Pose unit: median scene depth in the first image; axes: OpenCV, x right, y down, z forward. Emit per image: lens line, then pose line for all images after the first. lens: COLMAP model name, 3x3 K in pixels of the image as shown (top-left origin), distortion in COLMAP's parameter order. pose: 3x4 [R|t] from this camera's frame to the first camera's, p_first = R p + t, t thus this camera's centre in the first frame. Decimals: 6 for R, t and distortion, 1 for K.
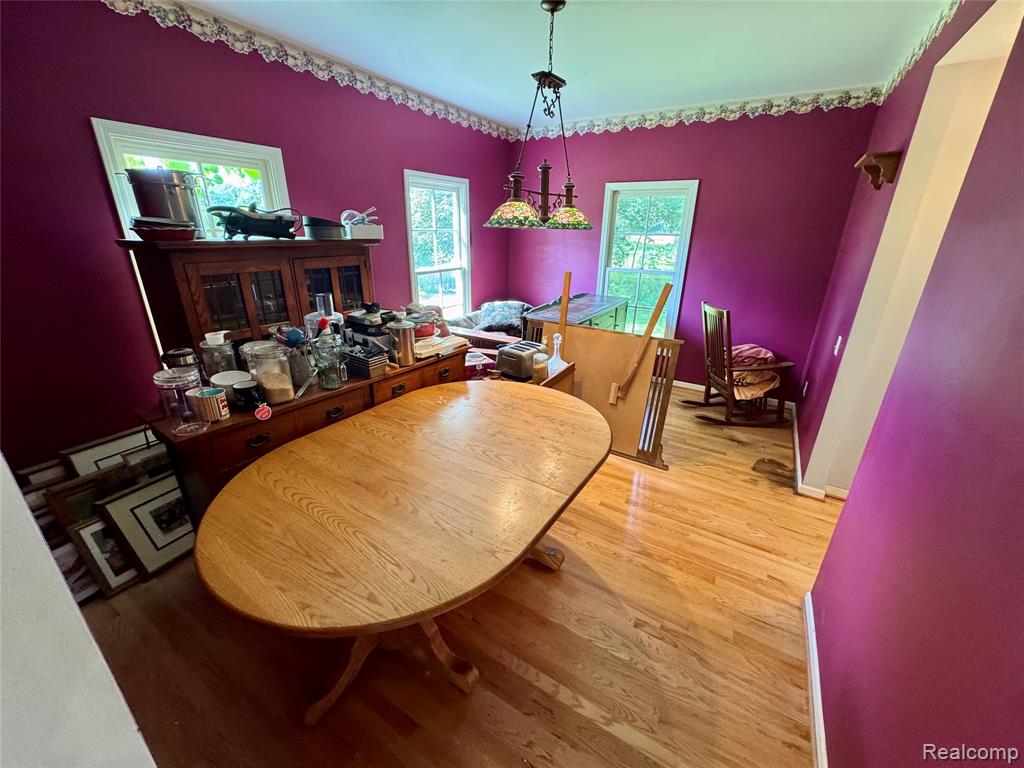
lens RADIAL K [[408.7, 0, 509.3], [0, 408.7, 381.9], [0, 0, 1]] dist [0.001033, 0.000089]
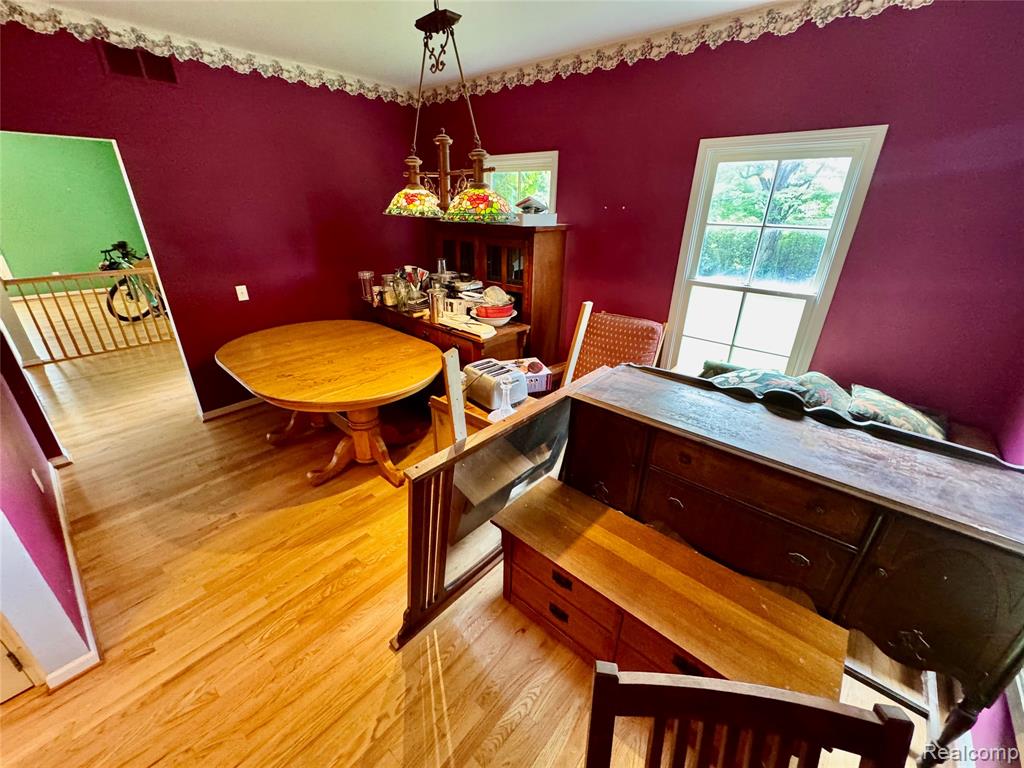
lens RADIAL K [[408.7, 0, 509.3], [0, 408.7, 381.9], [0, 0, 1]] dist [0.001033, 0.000089]
pose [[-0.164164, 0.381157, -0.909818, 0.997119], [-0.369496, 0.831421, 0.414984, -0.530210], [0.914616, 0.404300, 0.004346, 1.351418]]
